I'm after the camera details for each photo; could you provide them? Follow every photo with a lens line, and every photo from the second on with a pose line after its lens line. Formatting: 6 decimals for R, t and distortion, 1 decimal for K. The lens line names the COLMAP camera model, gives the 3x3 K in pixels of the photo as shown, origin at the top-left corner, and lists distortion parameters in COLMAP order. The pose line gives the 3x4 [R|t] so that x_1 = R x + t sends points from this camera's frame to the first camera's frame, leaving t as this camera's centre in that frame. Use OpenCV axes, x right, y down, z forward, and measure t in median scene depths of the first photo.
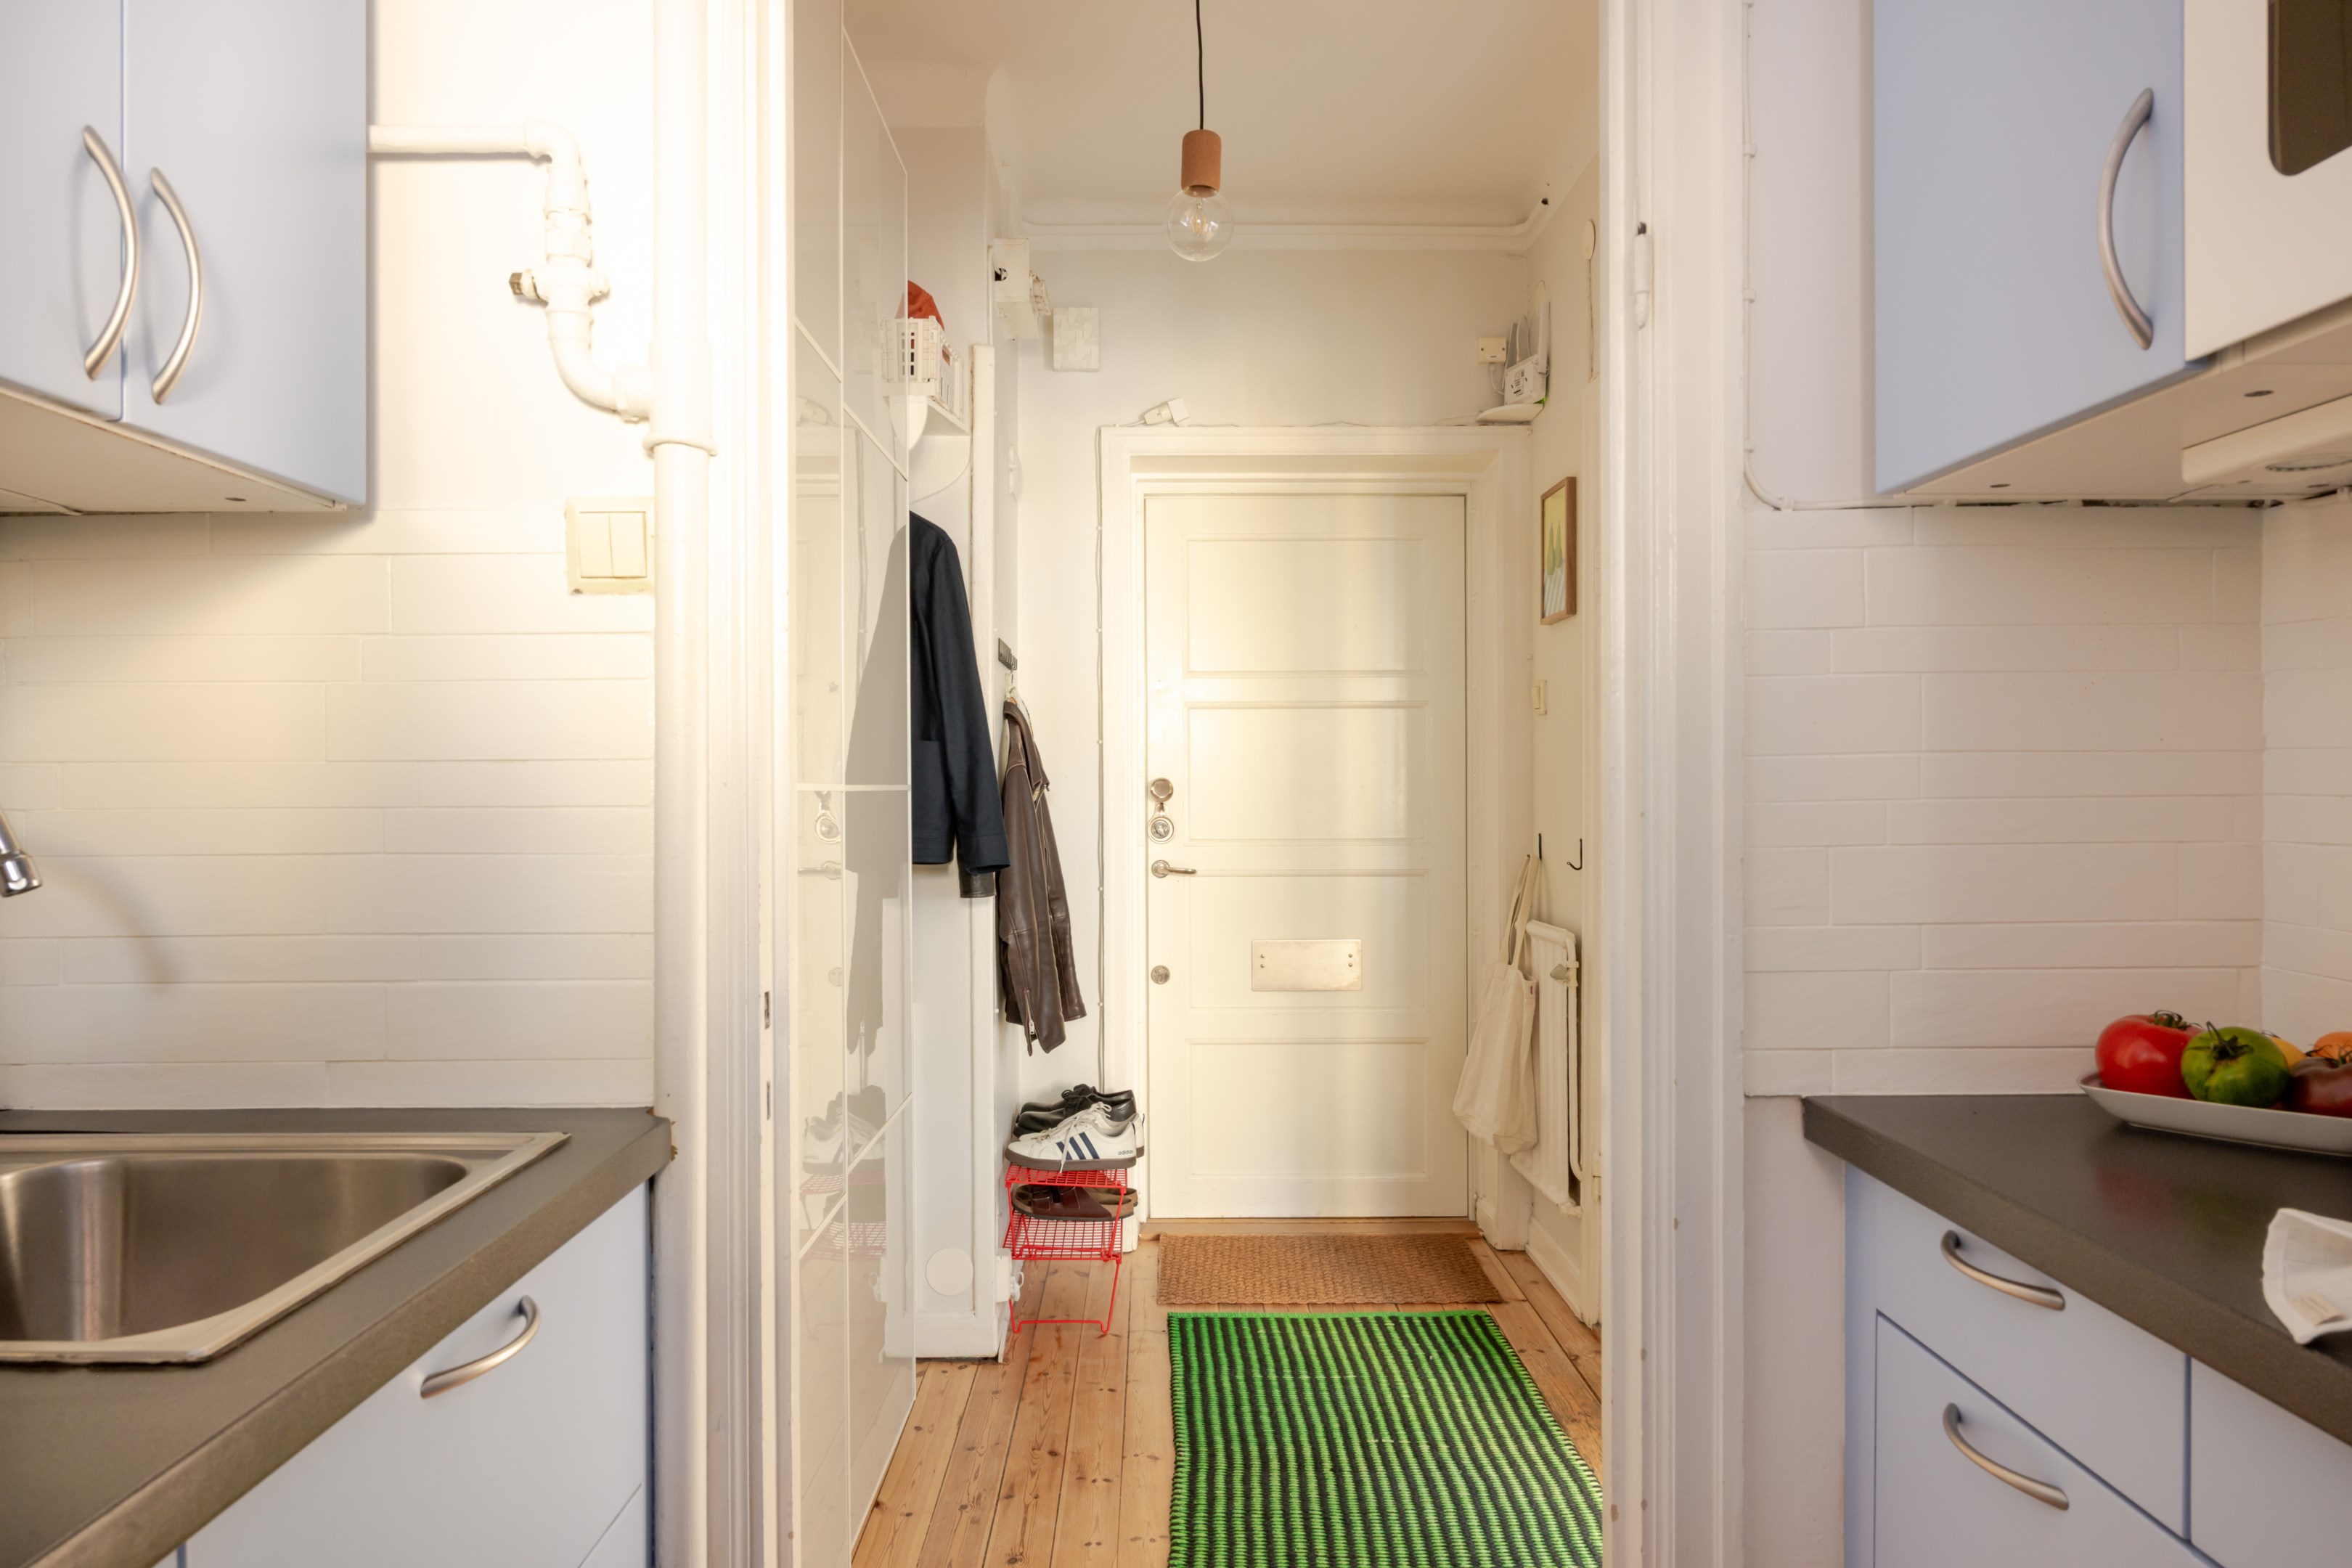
lens RADIAL K [[1609.6, 0, 1215.8], [0, 1609.6, 783.4], [0, 0, 1]] dist [-0.008007, -0.005670]
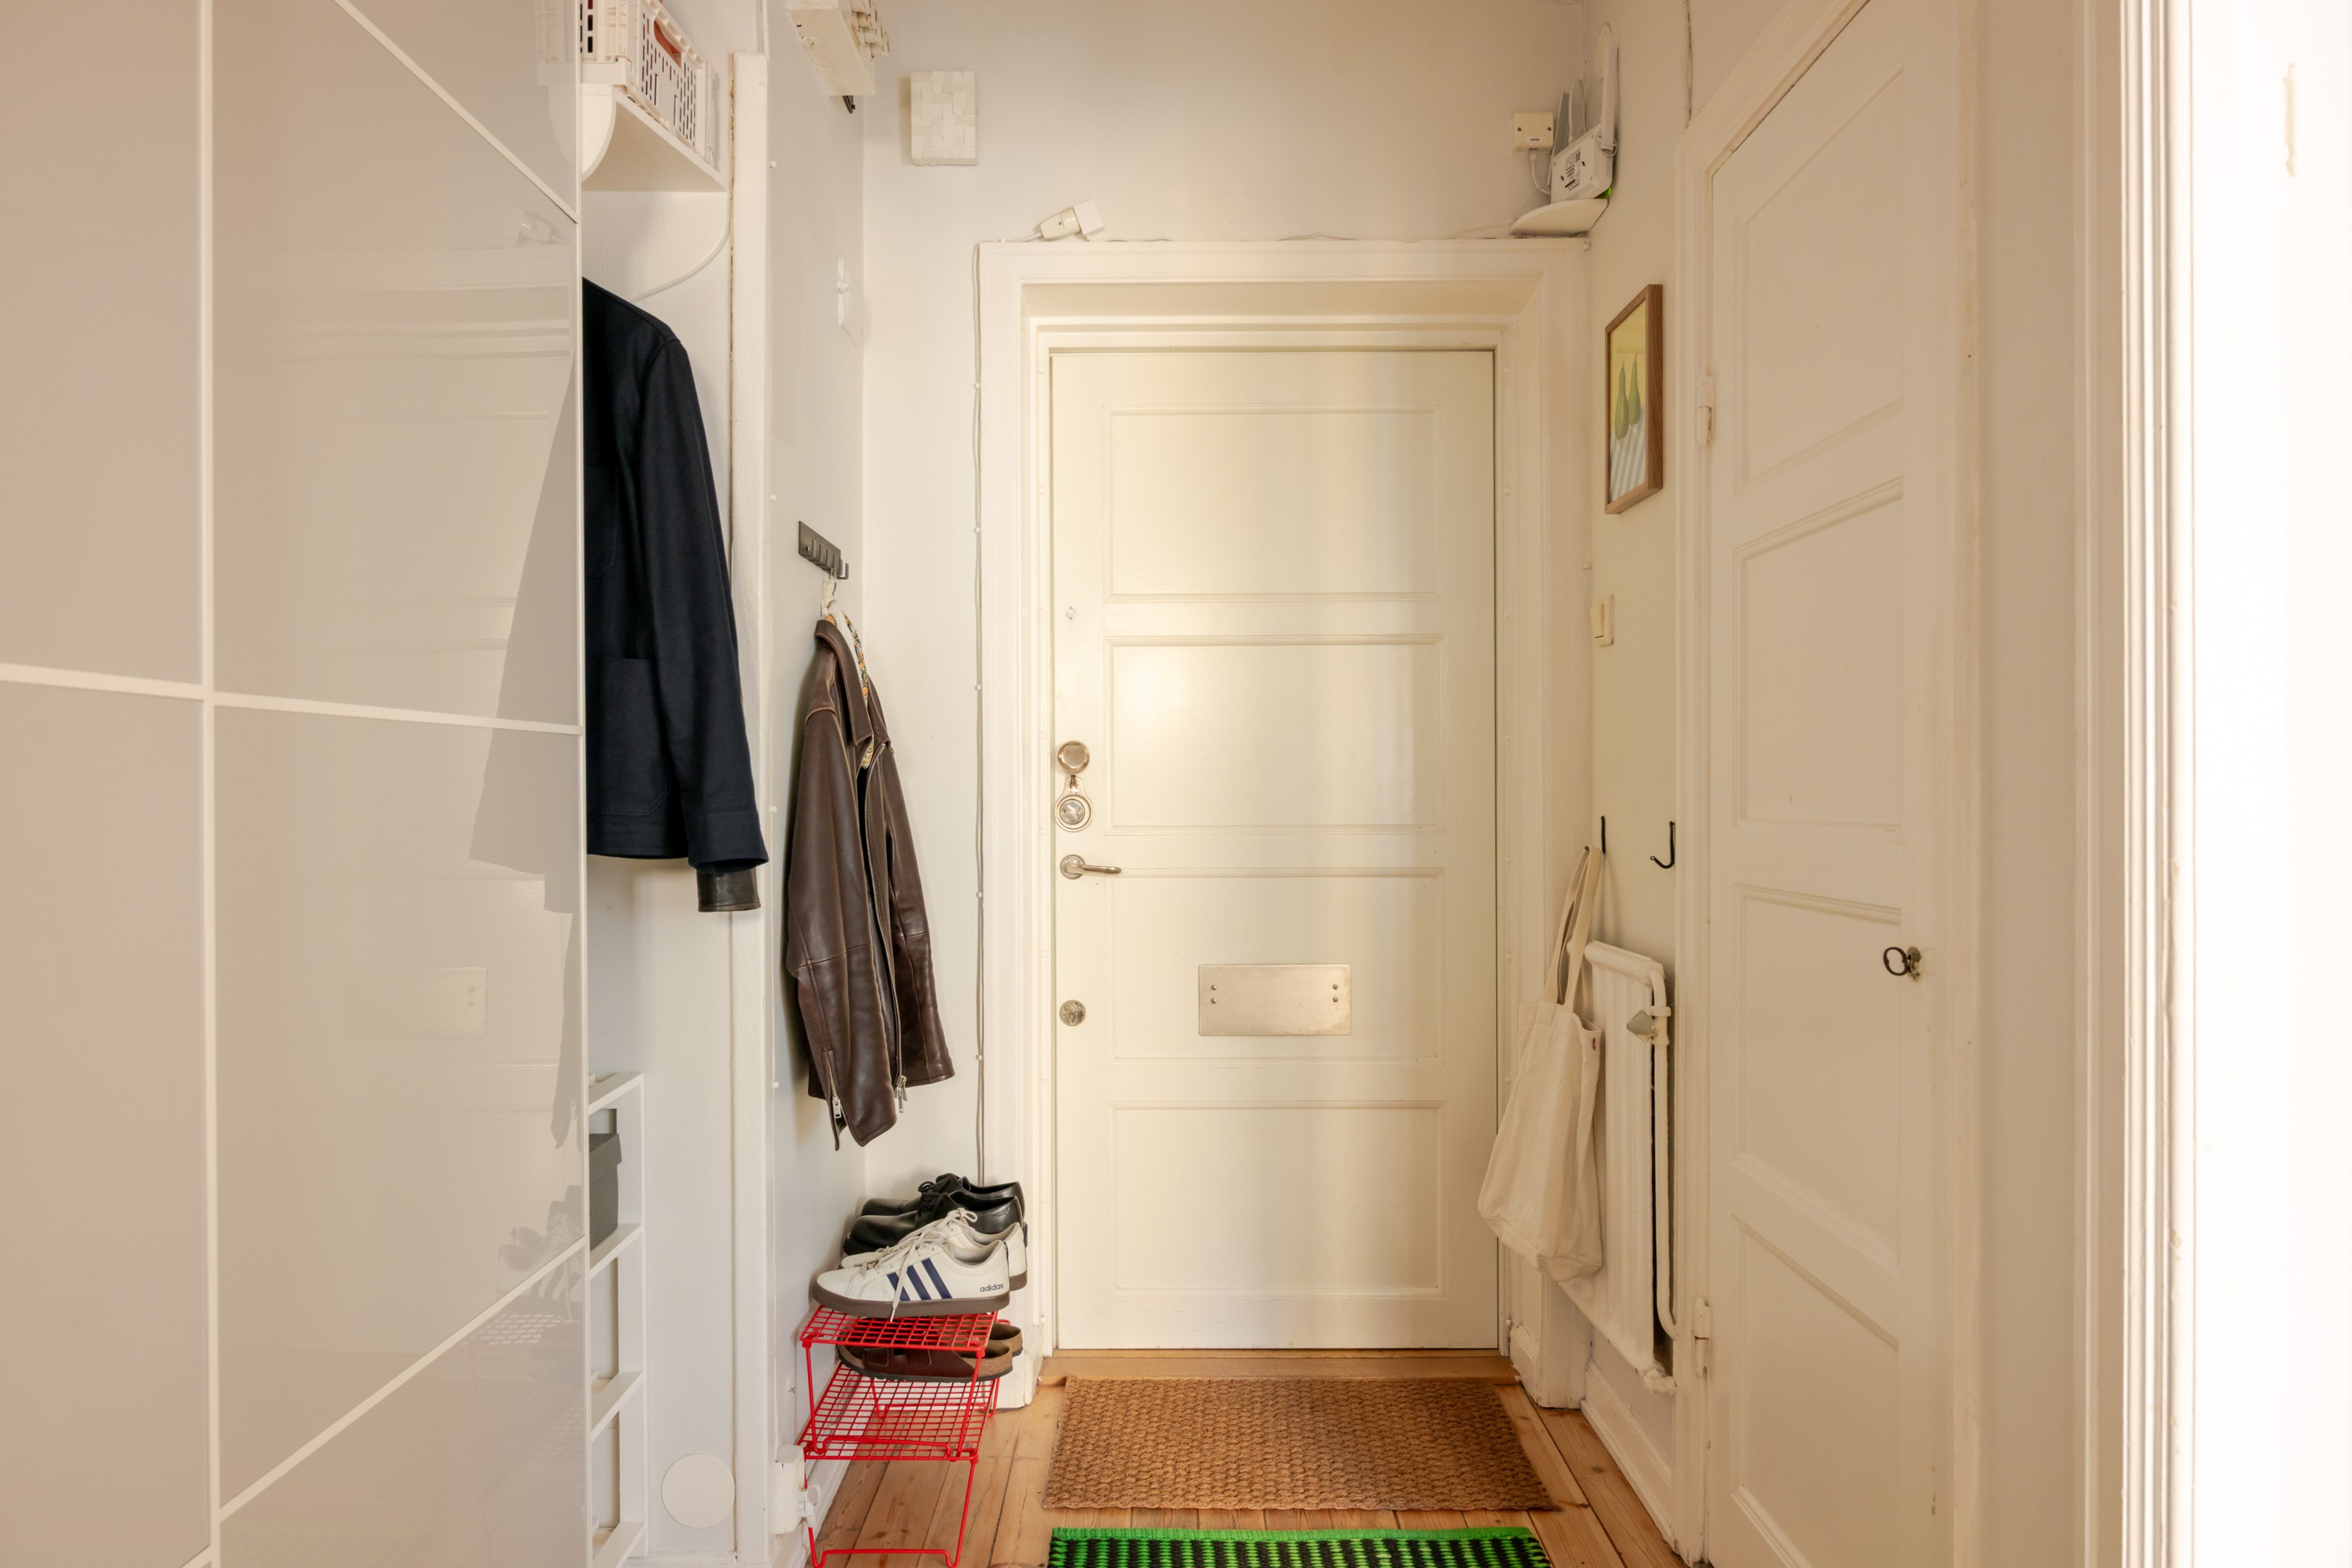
lens RADIAL K [[1609.6, 0, 1215.8], [0, 1609.6, 783.4], [0, 0, 1]] dist [-0.008007, -0.005670]
pose [[0.999947, -0.000282, -0.010286, 0.041246], [0.000291, 1.000000, 0.000881, 0.016561], [0.010286, -0.000884, 0.999947, 0.304158]]
